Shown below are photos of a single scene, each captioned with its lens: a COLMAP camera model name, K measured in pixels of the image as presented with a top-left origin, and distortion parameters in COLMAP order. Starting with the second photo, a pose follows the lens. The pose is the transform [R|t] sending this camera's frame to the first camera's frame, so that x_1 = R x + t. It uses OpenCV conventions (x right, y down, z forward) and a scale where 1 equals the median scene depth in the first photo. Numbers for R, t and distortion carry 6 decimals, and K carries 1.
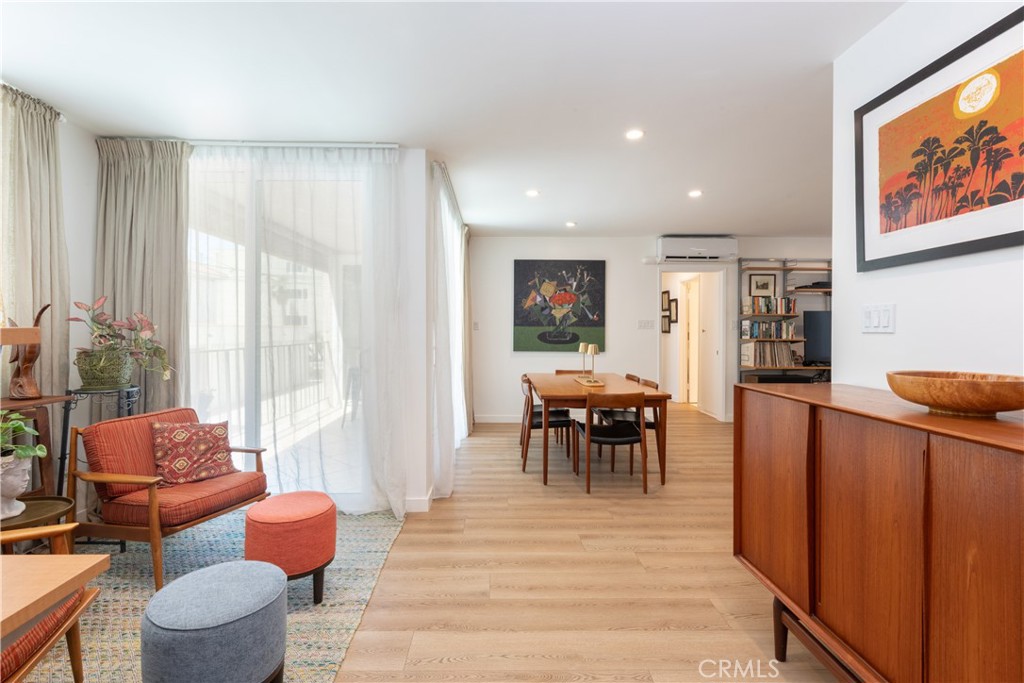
lens RADIAL K [[457.4, 0, 510.5], [0, 457.4, 332.3], [0, 0, 1]] dist [0.003565, 0.000372]
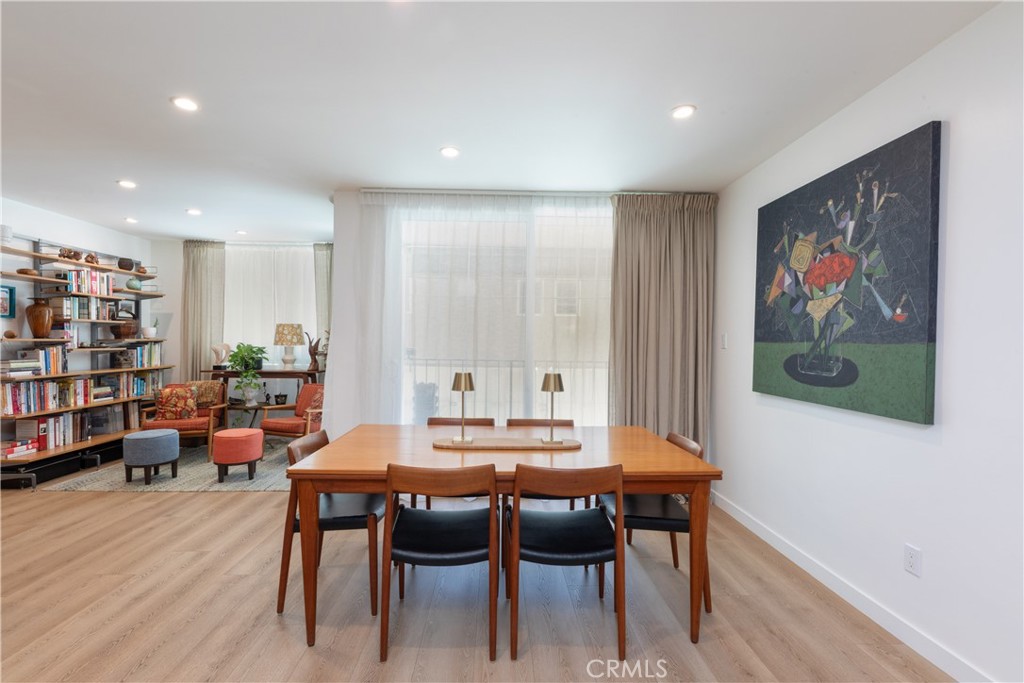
lens RADIAL K [[457.4, 0, 507.9], [0, 457.4, 344.5], [0, 0, 1]] dist [0.003565, 0.000372]
pose [[0.006907, 0.001970, -0.999974, 0.508628], [-0.010942, 0.999938, 0.001894, -0.008196], [0.999916, 0.010928, 0.006928, 0.723129]]
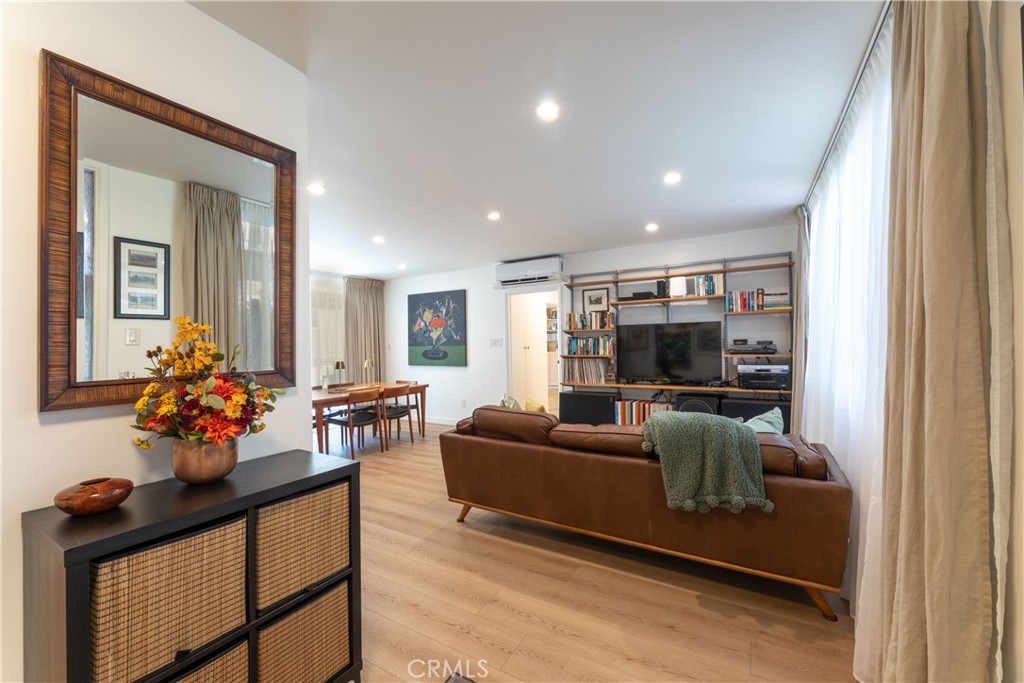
lens RADIAL K [[413.4, 0, 508.7], [0, 413.4, 347.4], [0, 0, 1]] dist [0.000593, 0.000022]
pose [[0.848492, -0.015139, -0.528992, 0.872335], [0.021536, 0.999750, 0.005932, -0.010616], [0.528770, -0.016425, 0.848606, 0.150194]]
